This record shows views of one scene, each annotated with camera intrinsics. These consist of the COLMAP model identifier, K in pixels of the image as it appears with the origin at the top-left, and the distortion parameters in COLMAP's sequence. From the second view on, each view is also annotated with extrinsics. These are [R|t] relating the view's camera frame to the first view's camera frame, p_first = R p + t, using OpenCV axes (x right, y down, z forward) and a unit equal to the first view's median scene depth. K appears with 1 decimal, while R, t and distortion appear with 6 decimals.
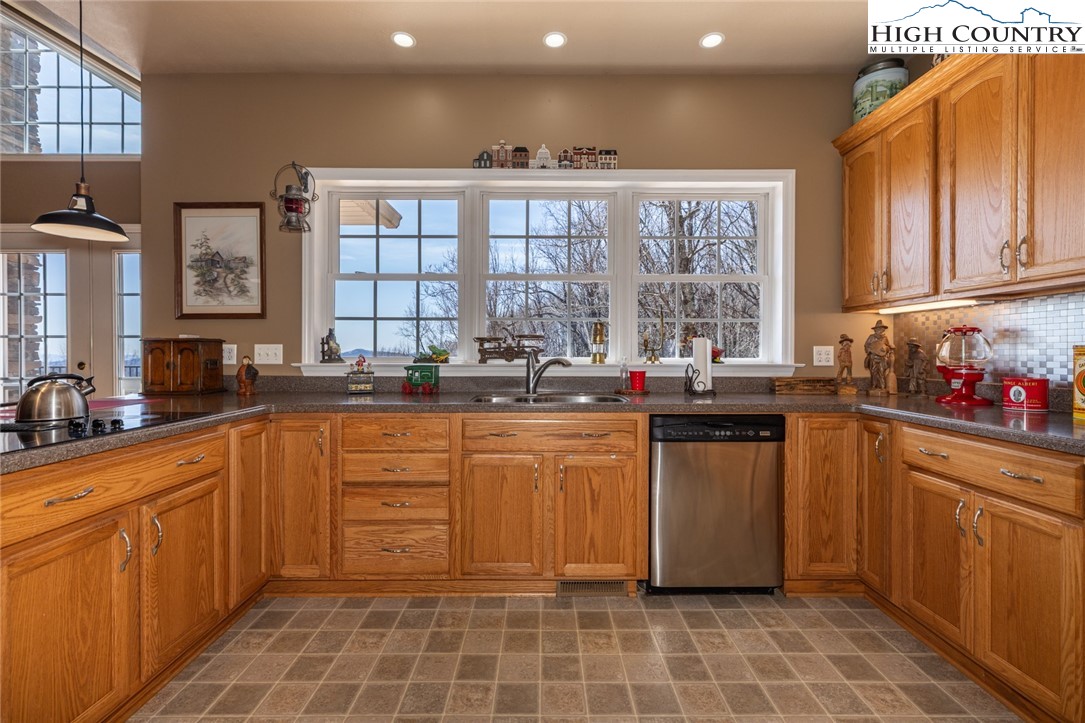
lens RADIAL K [[486.2, 0, 544.9], [0, 486.2, 355.5], [0, 0, 1]] dist [0.001179, 0.000184]
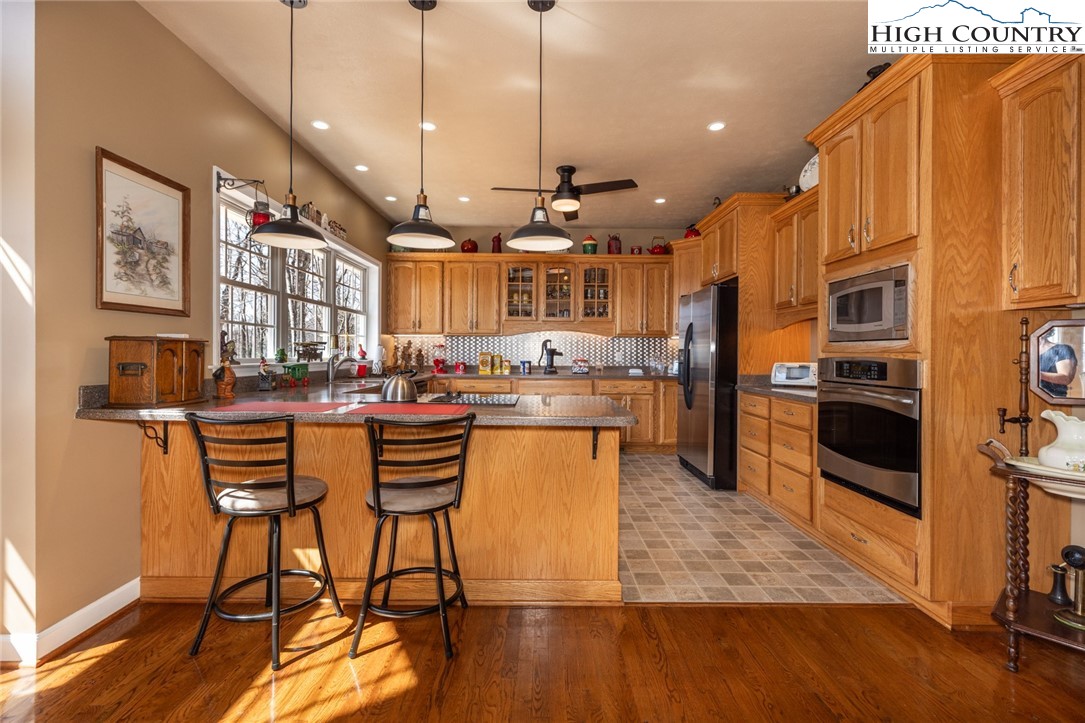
lens RADIAL K [[486.2, 0, 544.9], [0, 486.2, 355.5], [0, 0, 1]] dist [0.001179, 0.000184]
pose [[-0.009298, -0.003994, 0.999949, -1.479715], [-0.002757, 0.999988, 0.003968, -0.009130], [-0.999953, -0.002720, -0.009309, 0.341609]]
